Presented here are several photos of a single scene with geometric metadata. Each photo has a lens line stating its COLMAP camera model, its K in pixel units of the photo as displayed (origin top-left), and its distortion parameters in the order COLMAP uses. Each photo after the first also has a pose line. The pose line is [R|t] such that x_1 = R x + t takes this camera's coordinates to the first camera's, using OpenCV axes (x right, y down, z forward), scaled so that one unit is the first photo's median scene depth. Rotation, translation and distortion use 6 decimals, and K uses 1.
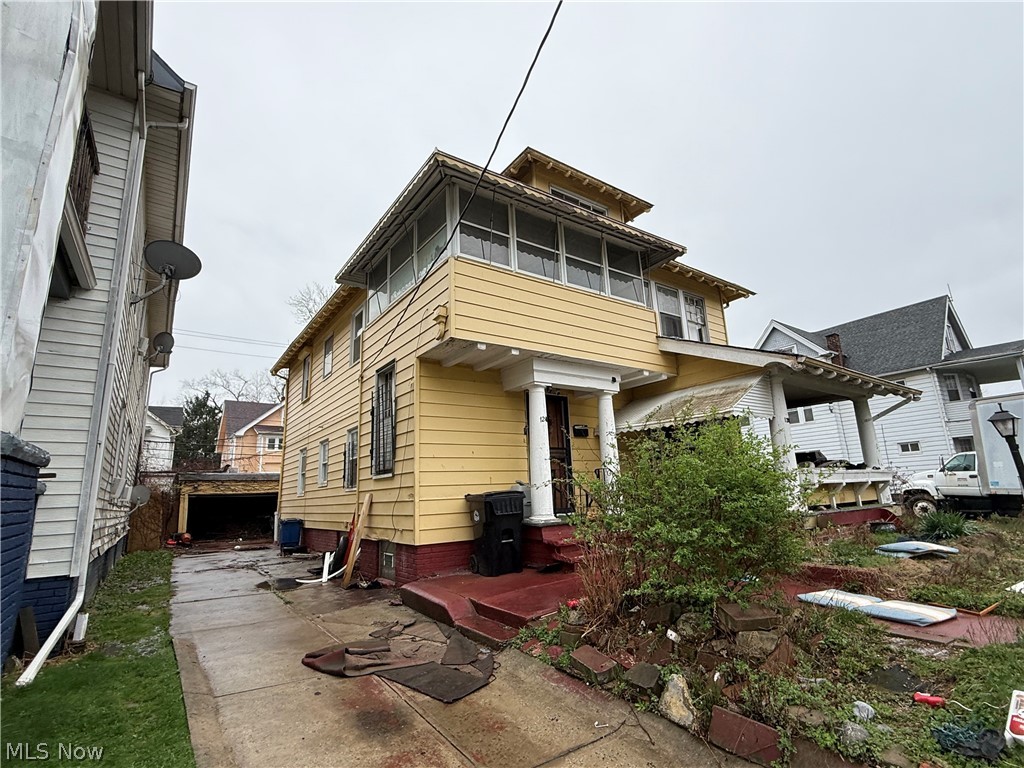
lens RADIAL K [[497.6, 0, 510.5], [0, 497.6, 383.4], [0, 0, 1]] dist [-0.002224, -0.000307]
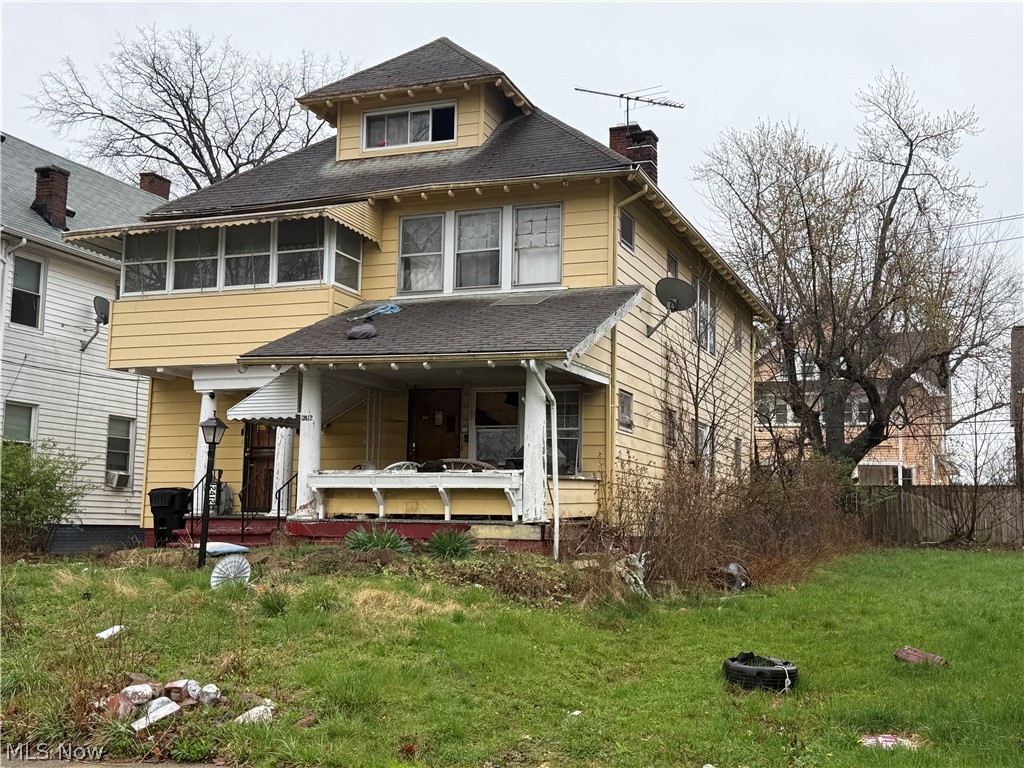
lens RADIAL K [[1192.6, 0, 513.2], [0, 1192.6, 383.5], [0, 0, 1]] dist [-0.038420, 0.000000]
pose [[0.555502, -0.052462, -0.829859, 2.436940], [0.143020, 0.989163, 0.033204, -0.005034], [0.819123, -0.137131, 0.556985, 0.109290]]
